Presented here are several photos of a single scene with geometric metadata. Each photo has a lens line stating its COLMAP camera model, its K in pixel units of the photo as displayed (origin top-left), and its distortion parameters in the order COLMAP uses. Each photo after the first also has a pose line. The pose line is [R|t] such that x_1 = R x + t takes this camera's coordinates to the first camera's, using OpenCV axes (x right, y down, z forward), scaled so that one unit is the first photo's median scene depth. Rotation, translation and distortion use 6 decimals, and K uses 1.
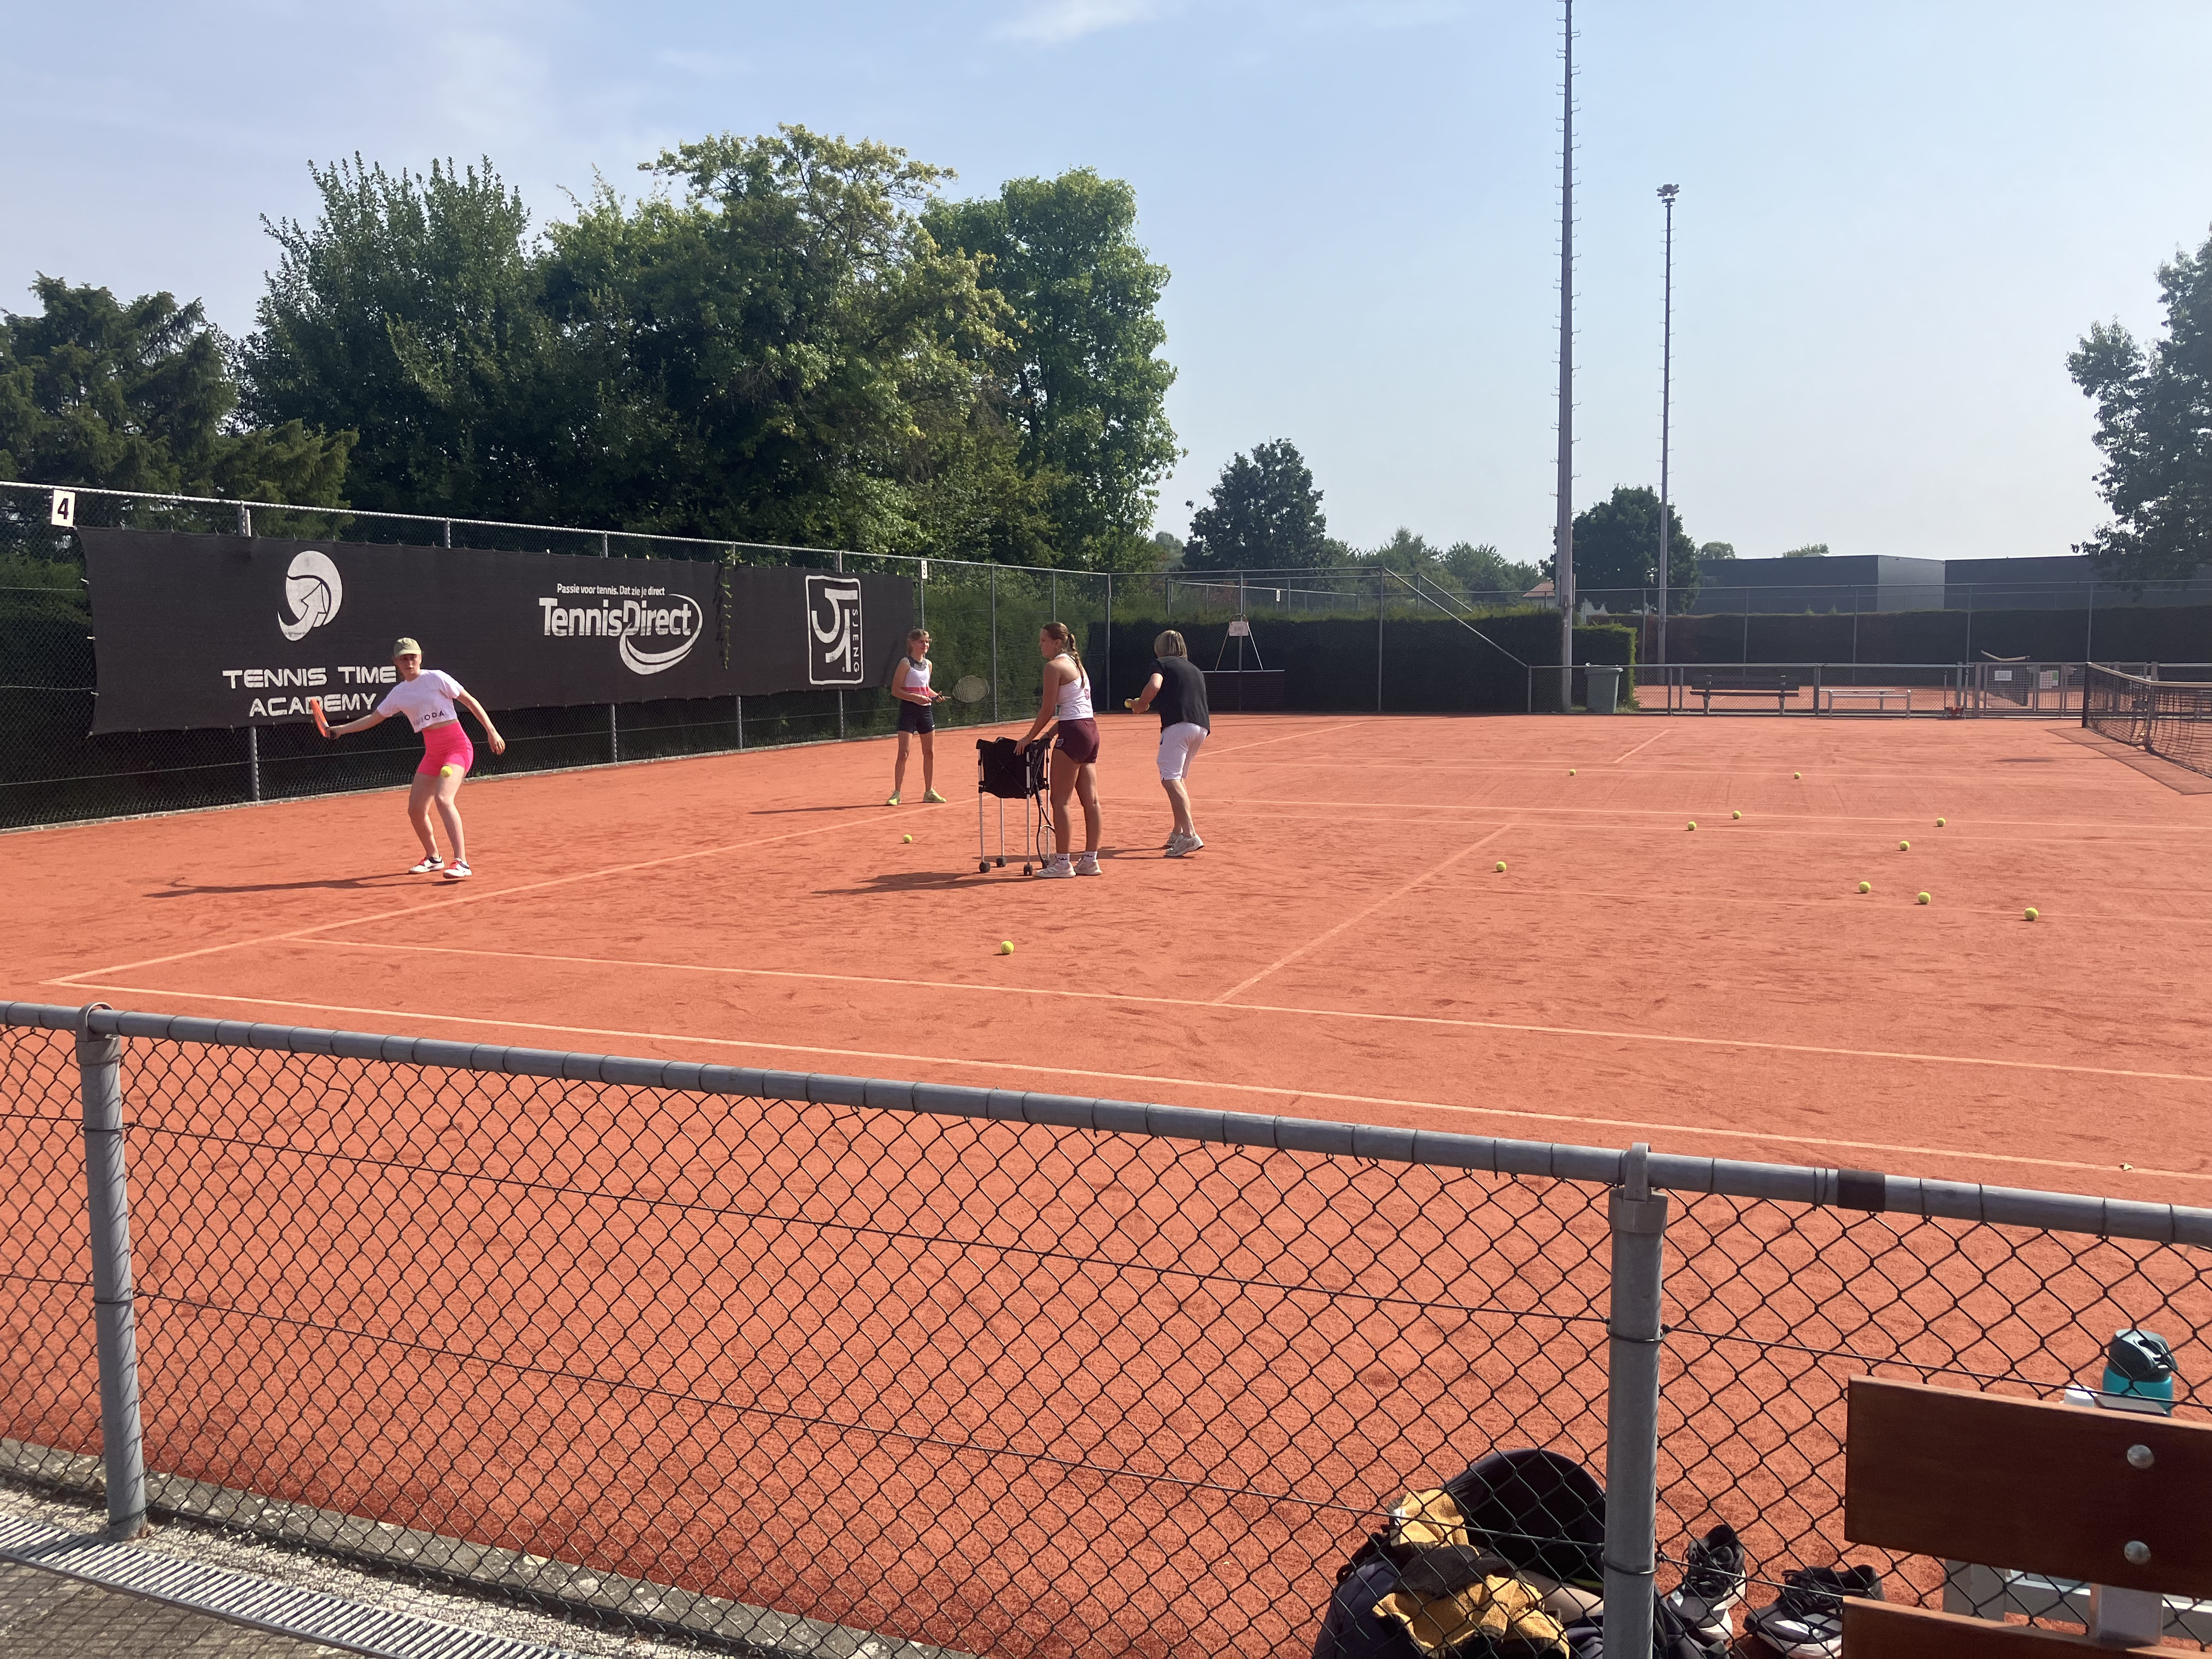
lens RADIAL K [[1793.6, 0, 1043.9], [0, 1793.6, 818.1], [0, 0, 1]] dist [0.030678, -0.003702]
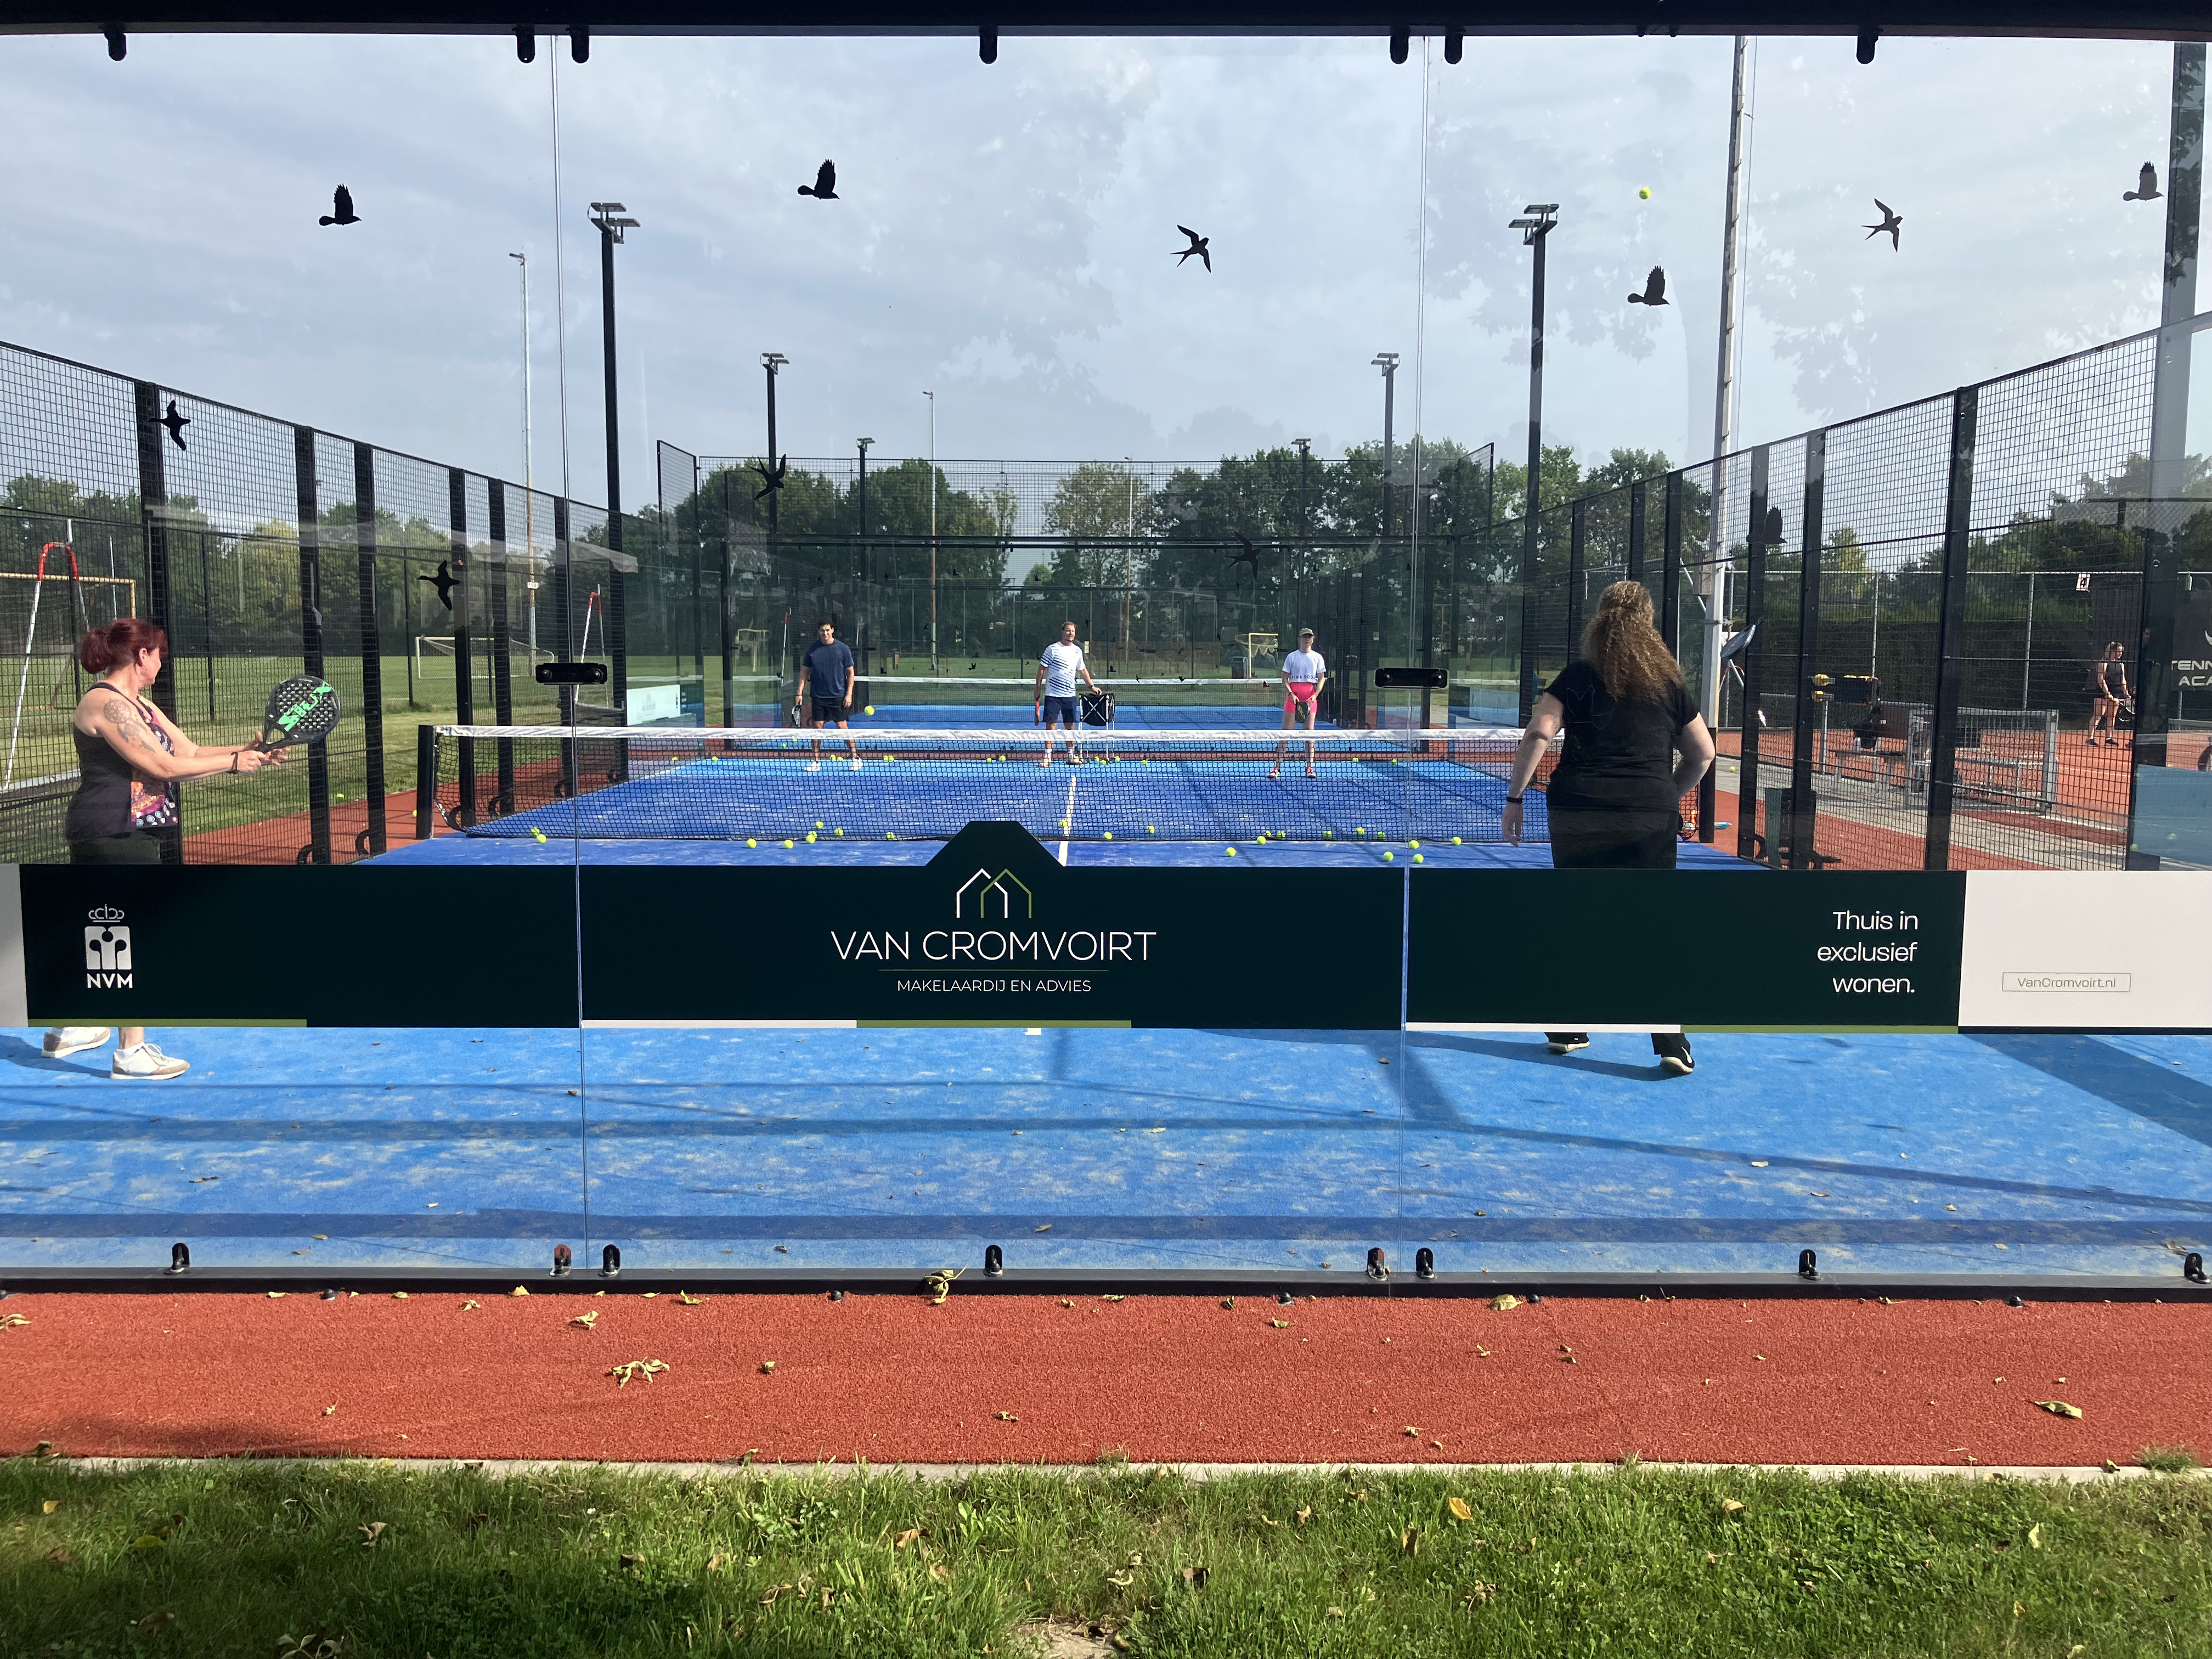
lens RADIAL K [[1792.5, 0, 1102.3], [0, 1792.5, 788.5], [0, 0, 1]] dist [-0.002045, 0.006286]
pose [[0.370499, 0.084118, -0.925016, 0.549410], [-0.095350, 0.994074, 0.052208, 0.037386], [0.923926, 0.068858, 0.376324, -0.456381]]
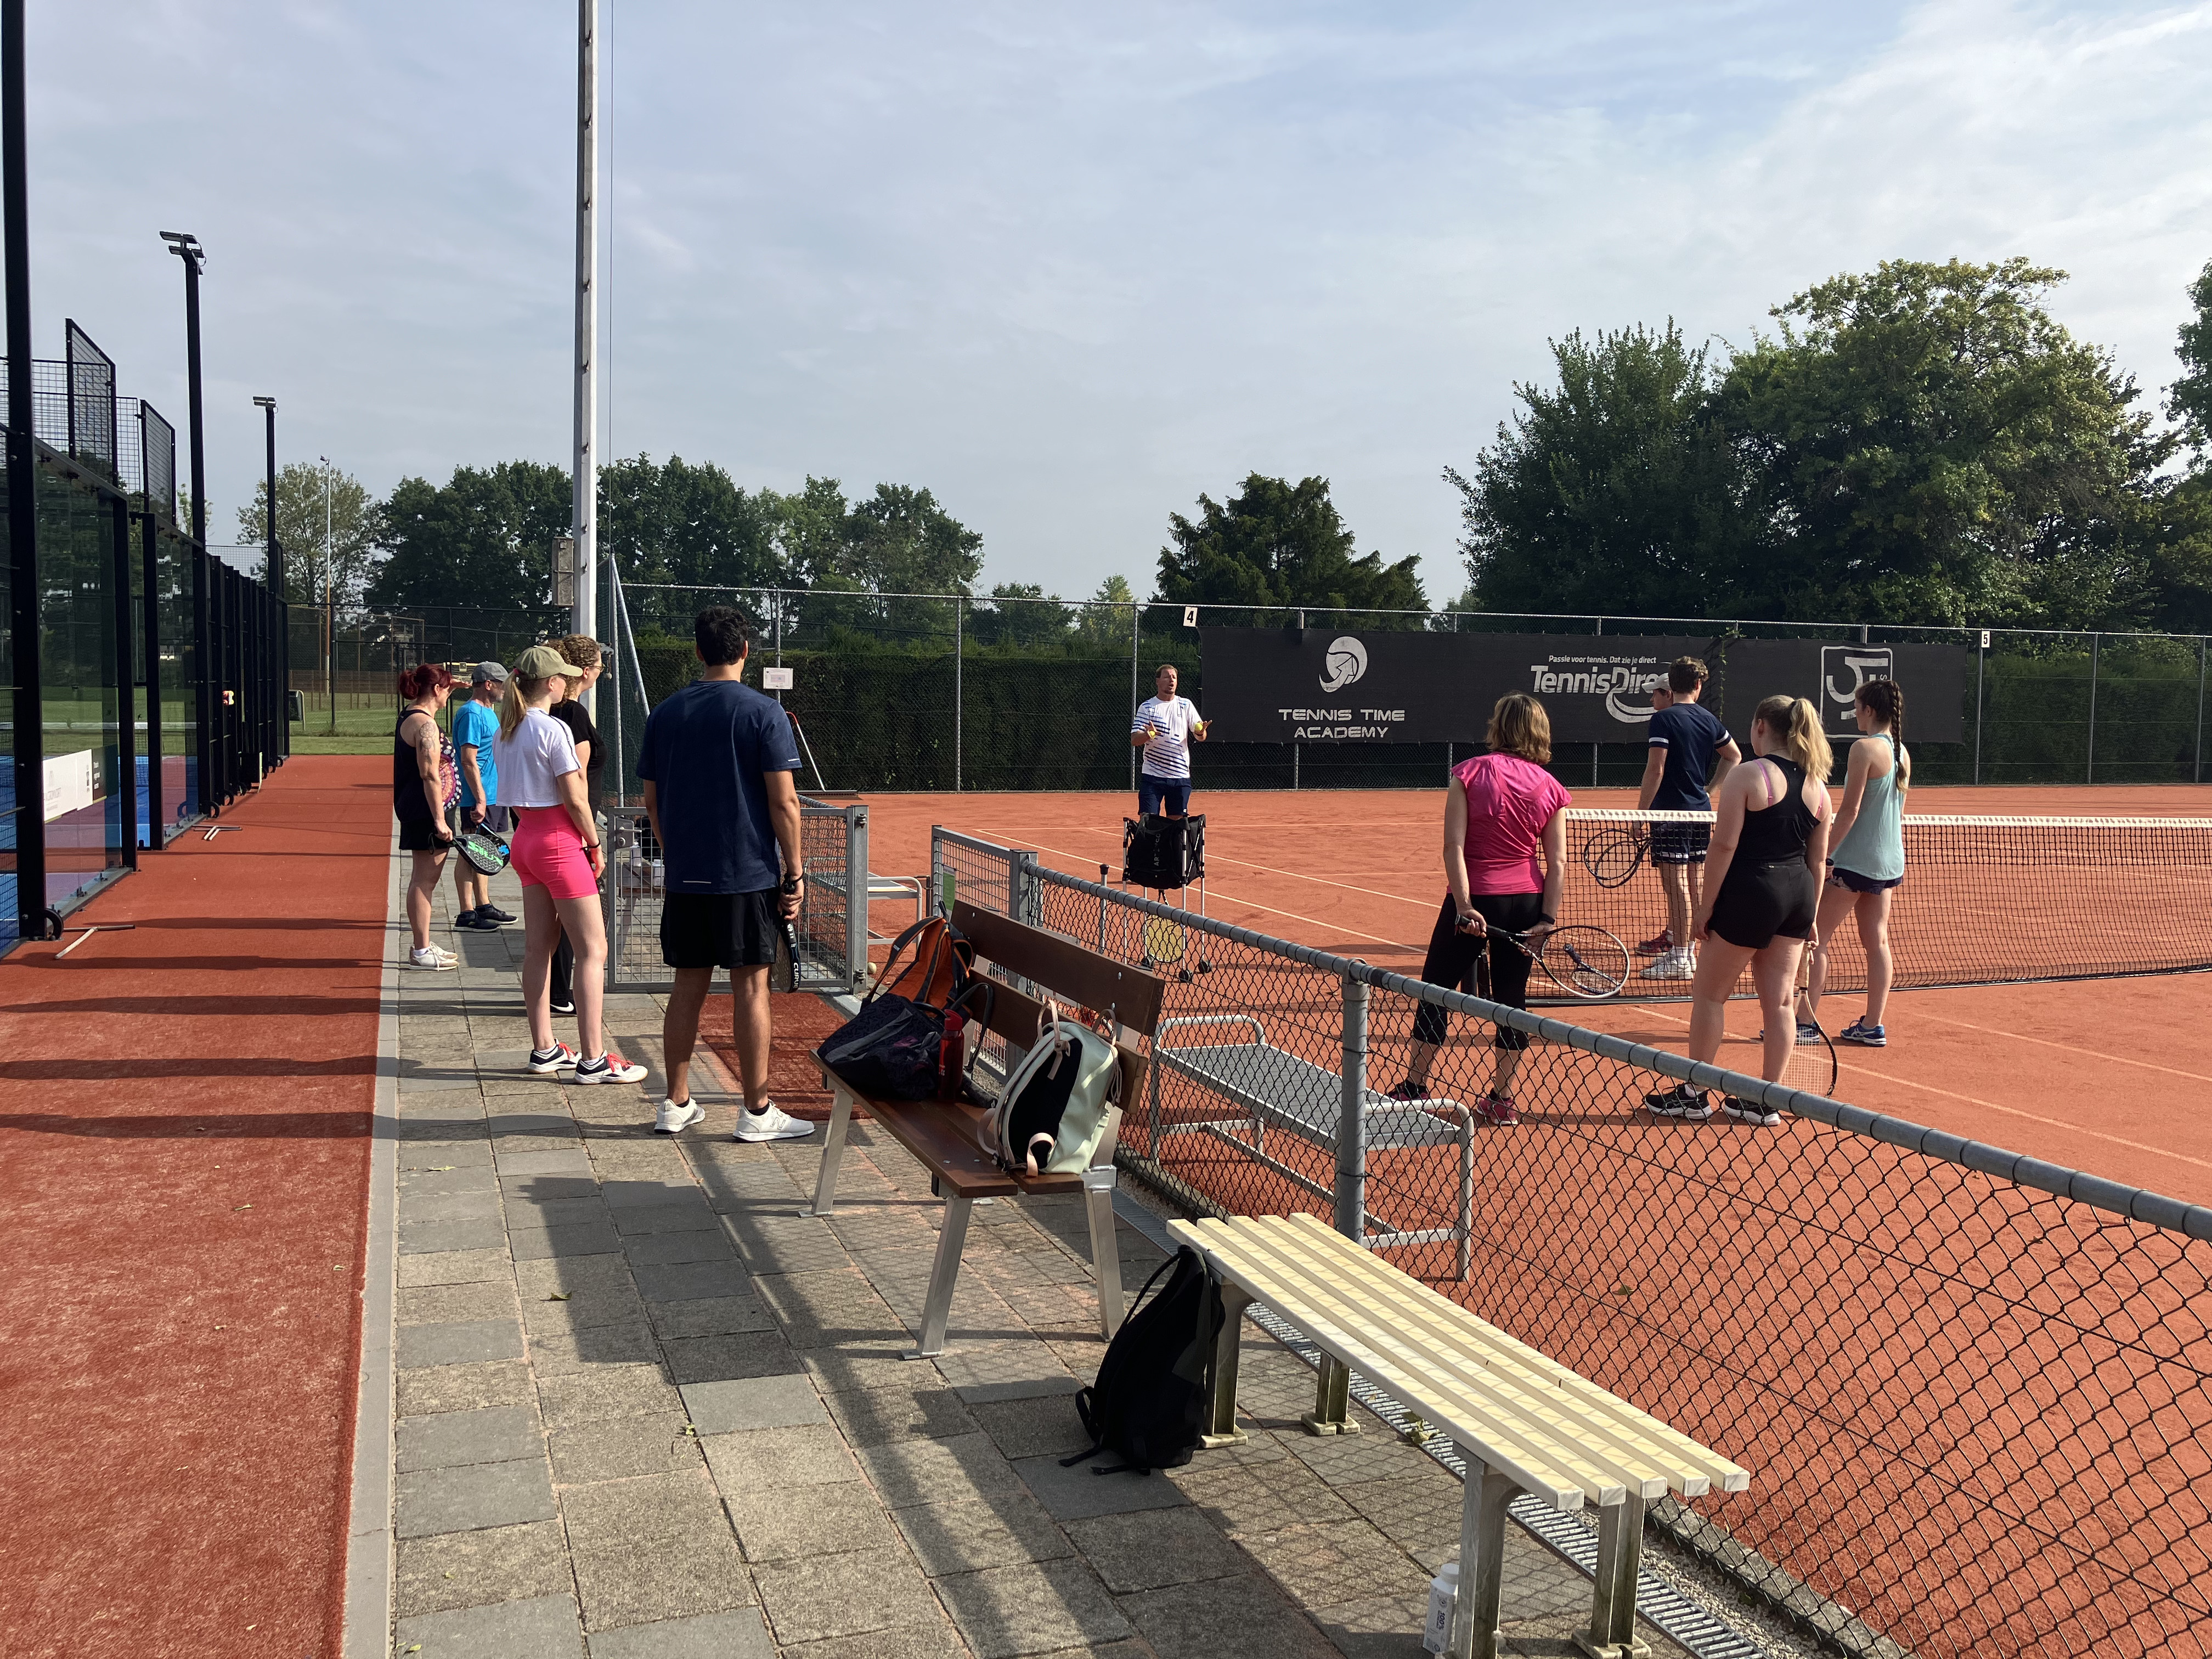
lens RADIAL K [[1754.1, 0, 1132.8], [0, 1754.1, 823.5], [0, 0, 1]] dist [-0.007159, 0.050130]
pose [[0.695786, 0.076905, -0.714120, 0.377728], [-0.092337, 0.995578, 0.017249, 0.004747], [0.712289, 0.053938, 0.699811, -0.137318]]
